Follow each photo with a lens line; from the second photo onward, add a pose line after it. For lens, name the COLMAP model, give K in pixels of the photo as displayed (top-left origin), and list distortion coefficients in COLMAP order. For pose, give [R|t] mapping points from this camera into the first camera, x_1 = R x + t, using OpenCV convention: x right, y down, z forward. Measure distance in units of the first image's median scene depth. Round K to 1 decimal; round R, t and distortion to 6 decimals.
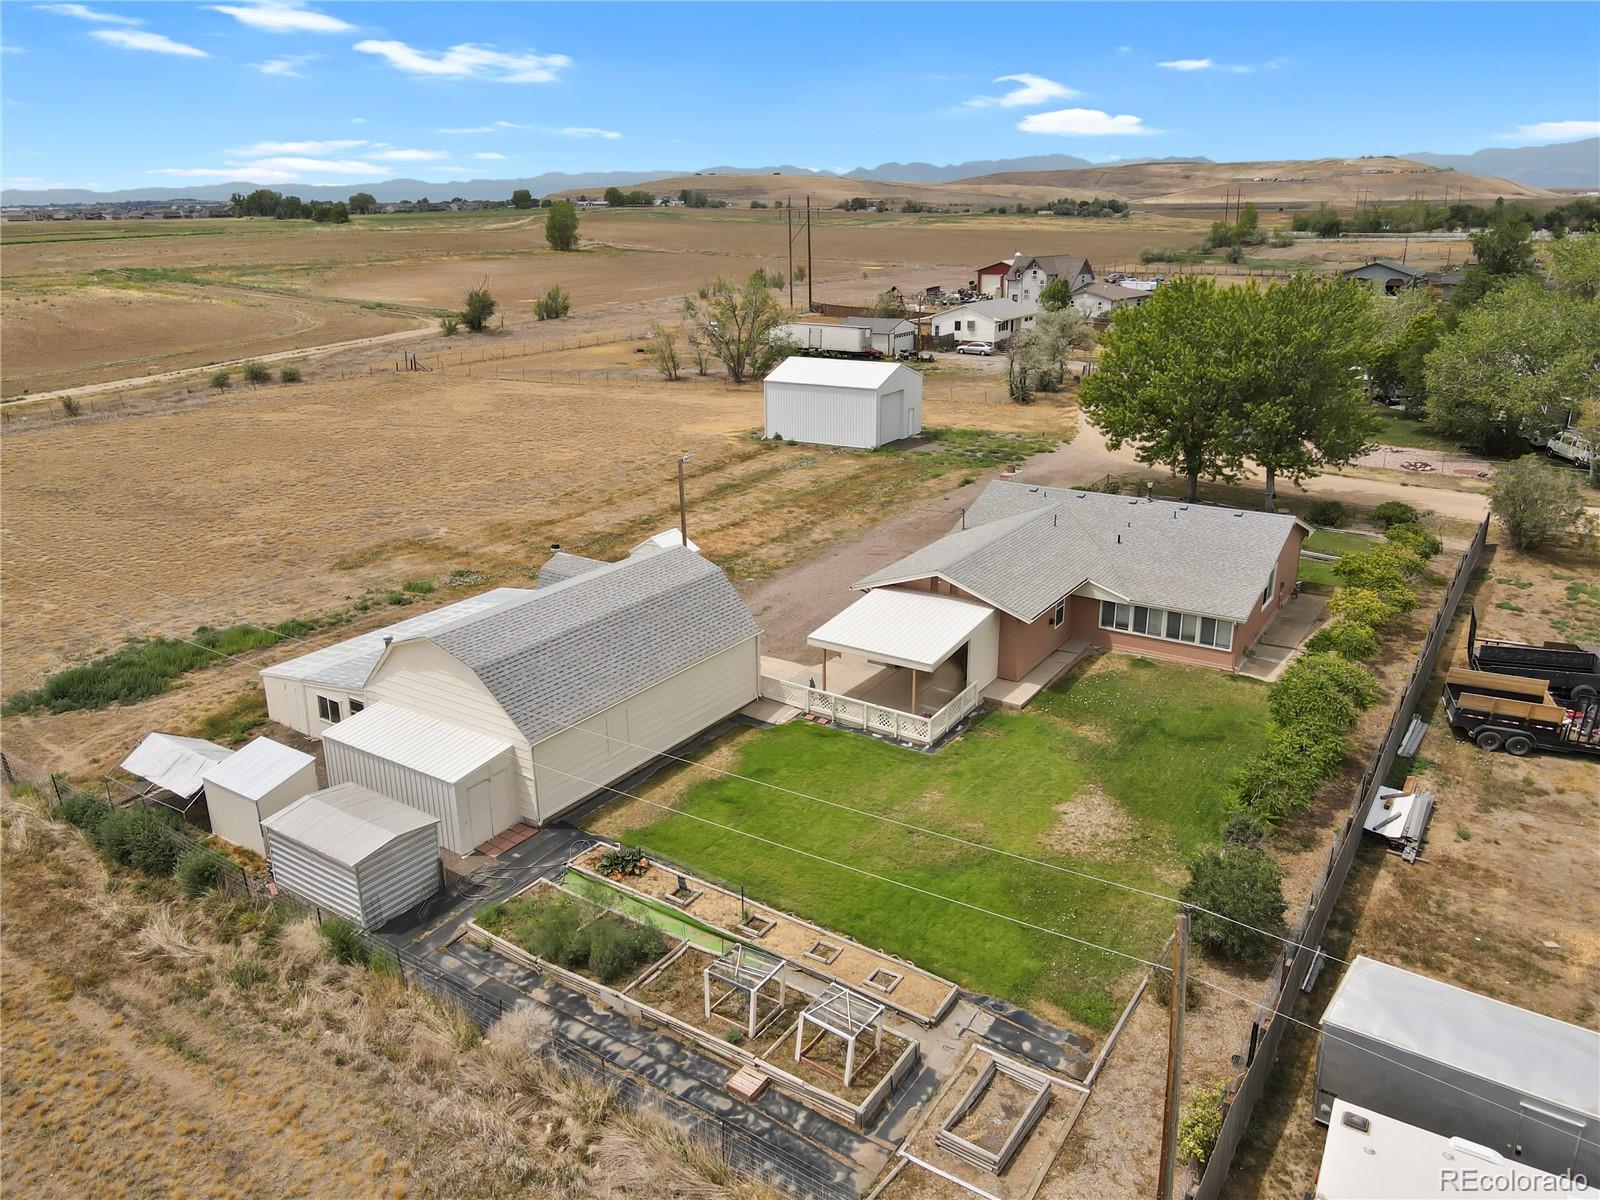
lens RADIAL K [[1176.1, 0, 789.8], [0, 1176.1, 599.5], [0, 0, 1]] dist [0.000778, 0.018772]
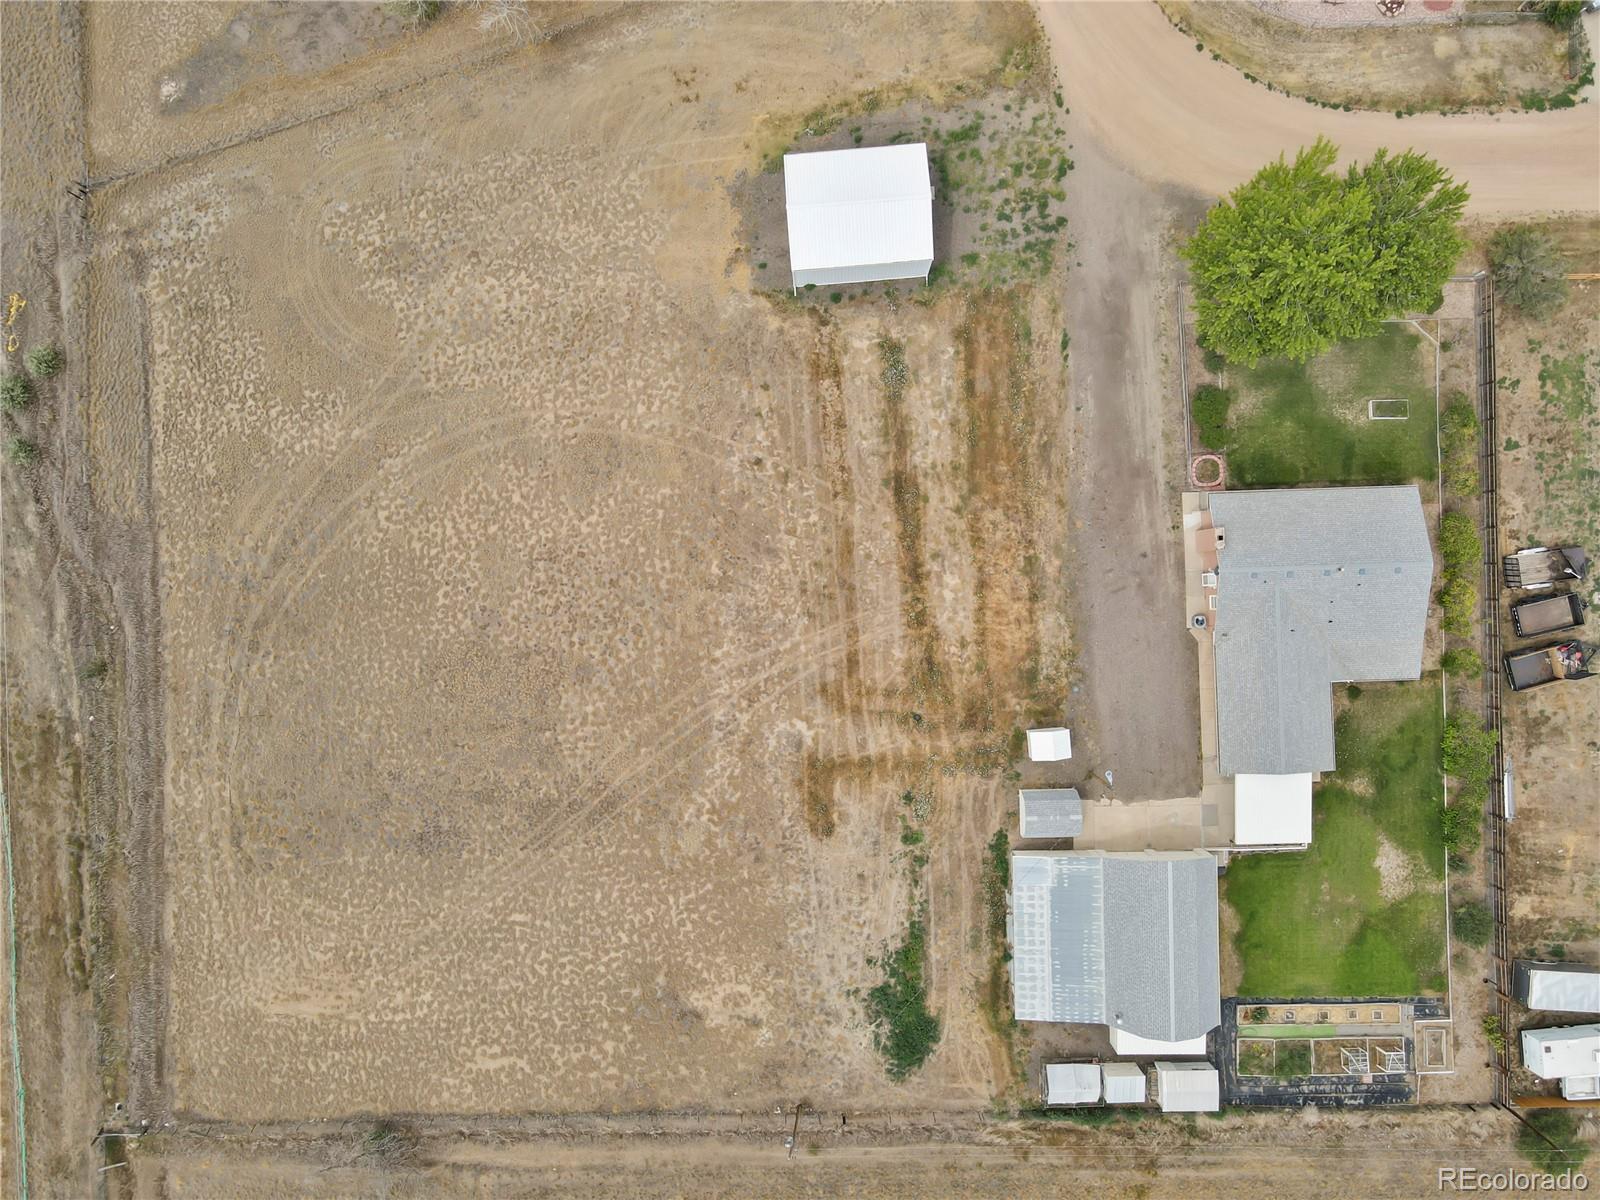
lens RADIAL K [[1176.1, 0, 805.9], [0, 1176.1, 595.4], [0, 0, 1]] dist [0.000778, 0.018772]
pose [[0.819197, -0.573341, -0.013990, -0.308128], [0.204643, 0.269433, 0.941024, -2.078151], [-0.535759, -0.773748, 0.338049, 1.083750]]
